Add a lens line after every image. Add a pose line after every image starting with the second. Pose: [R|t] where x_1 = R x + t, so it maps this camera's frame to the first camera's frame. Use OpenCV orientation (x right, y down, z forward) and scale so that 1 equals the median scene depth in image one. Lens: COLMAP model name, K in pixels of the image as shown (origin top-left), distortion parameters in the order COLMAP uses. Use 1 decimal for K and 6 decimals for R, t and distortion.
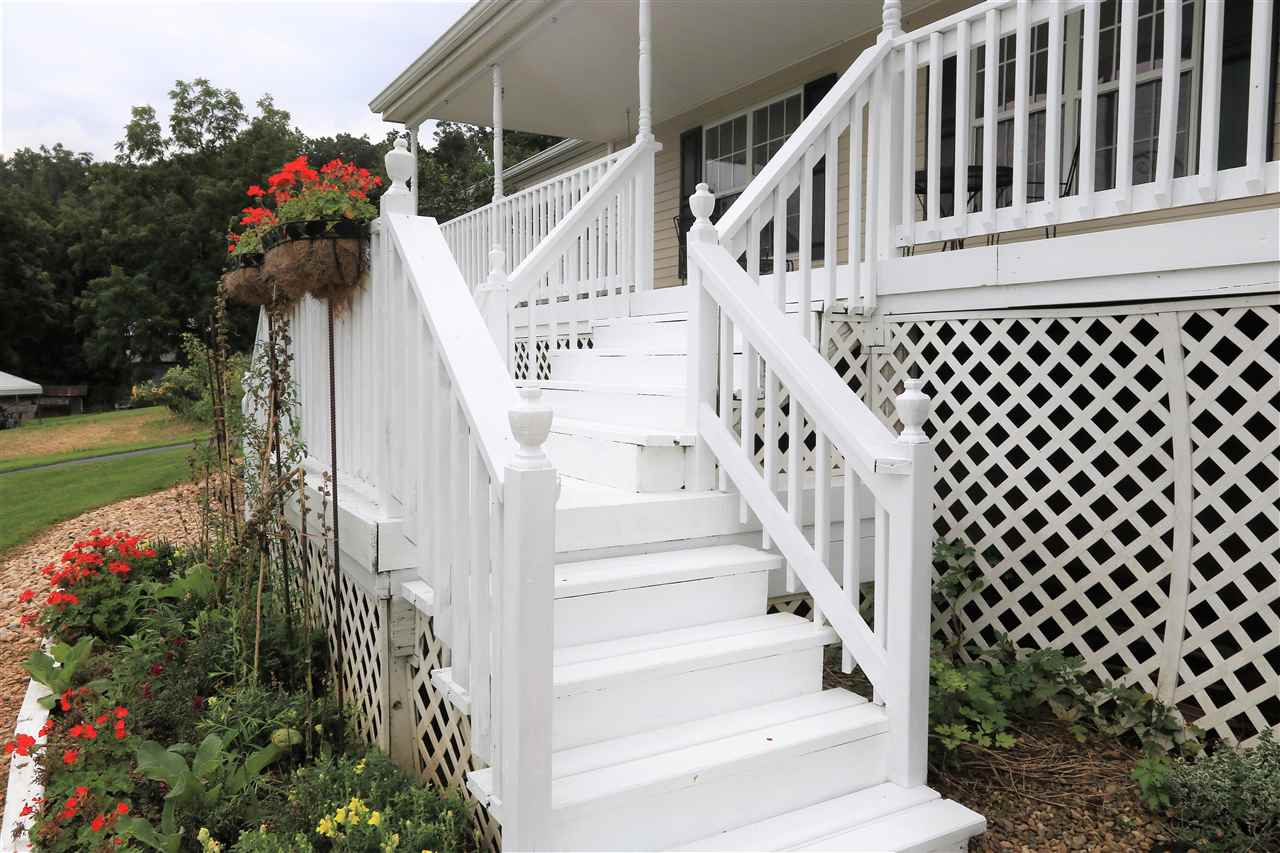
lens RADIAL K [[897.2, 0, 639.9], [0, 897.2, 423.6], [0, 0, 1]] dist [-0.001016, 0.001966]
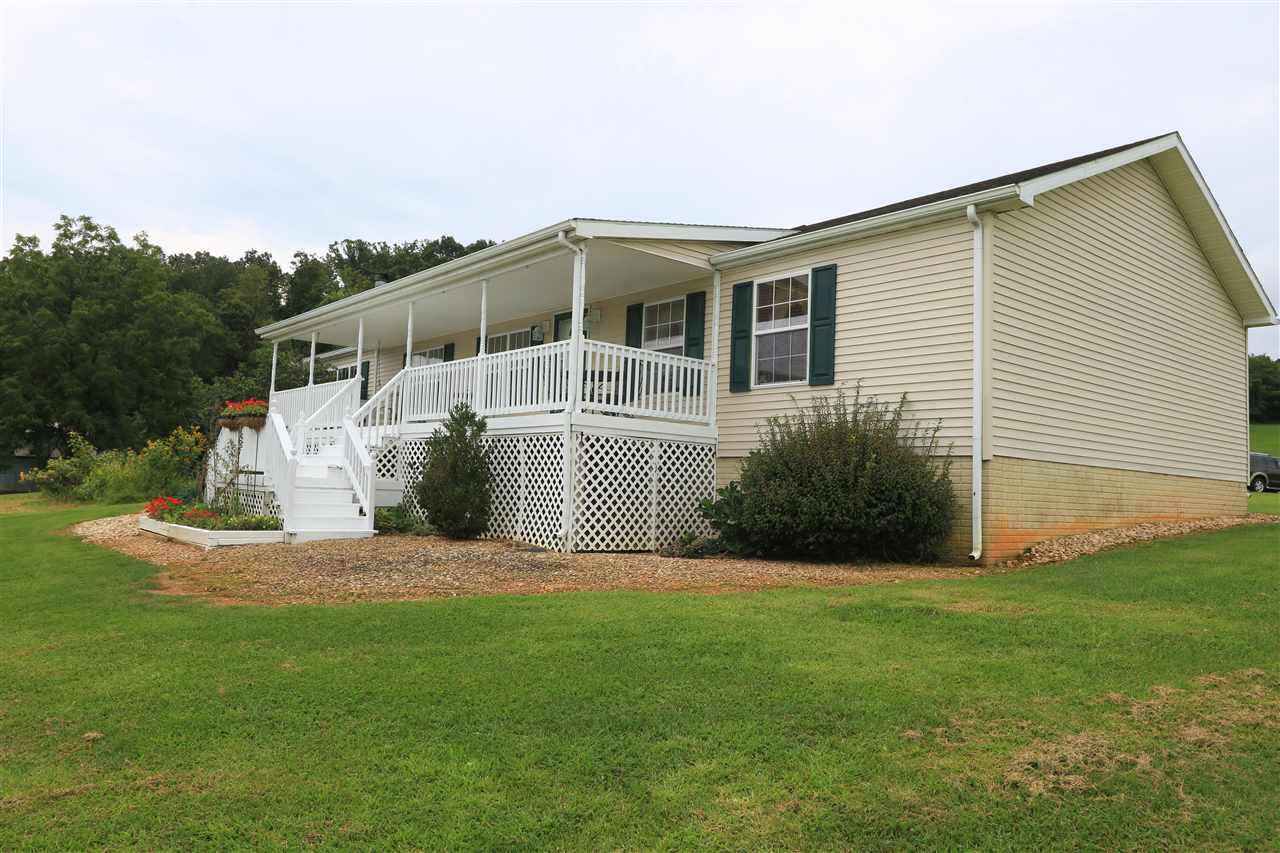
lens RADIAL K [[897.2, 0, 639.9], [0, 897.2, 423.6], [0, 0, 1]] dist [-0.001016, 0.001966]
pose [[0.986267, 0.046759, 0.158403, 0.051877], [-0.025167, 0.990434, -0.135673, 0.024252], [-0.163232, 0.129823, 0.978009, -0.229139]]
